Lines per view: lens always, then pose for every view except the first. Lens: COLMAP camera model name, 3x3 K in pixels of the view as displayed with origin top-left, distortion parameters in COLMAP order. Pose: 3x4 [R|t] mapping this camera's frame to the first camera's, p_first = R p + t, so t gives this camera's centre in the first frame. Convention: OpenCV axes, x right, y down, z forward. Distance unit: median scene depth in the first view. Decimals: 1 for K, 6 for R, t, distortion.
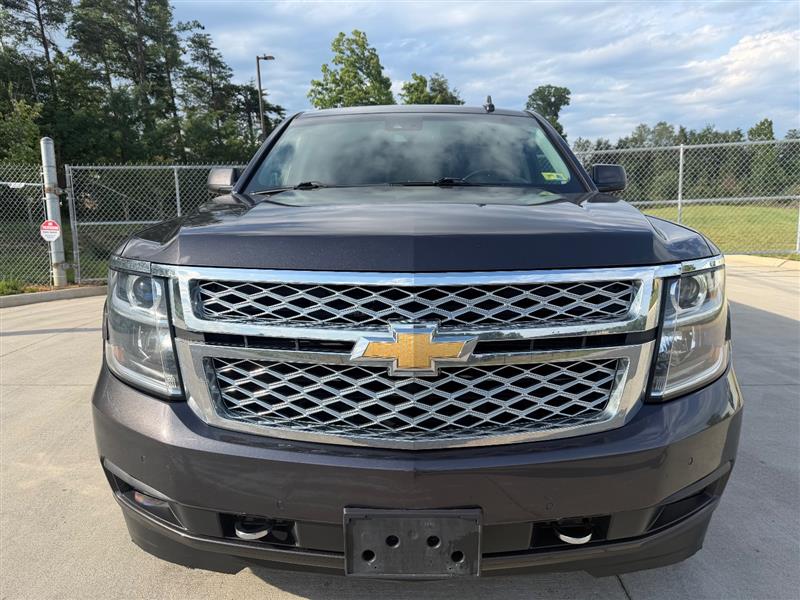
lens RADIAL K [[581.9, 0, 372.8], [0, 581.9, 299.2], [0, 0, 1]] dist [0.052385, -0.052640]
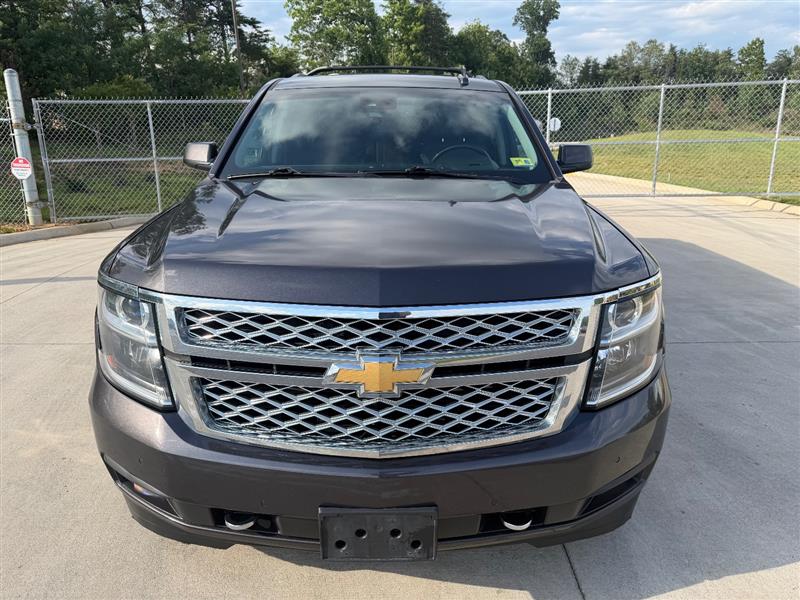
lens RADIAL K [[581.9, 0, 372.8], [0, 581.9, 299.2], [0, 0, 1]] dist [0.052385, -0.052640]
pose [[0.999541, -0.006204, 0.029648, 0.023332], [0.002405, 0.991964, 0.126499, -0.180736], [-0.030195, -0.126370, 0.991524, -0.092209]]
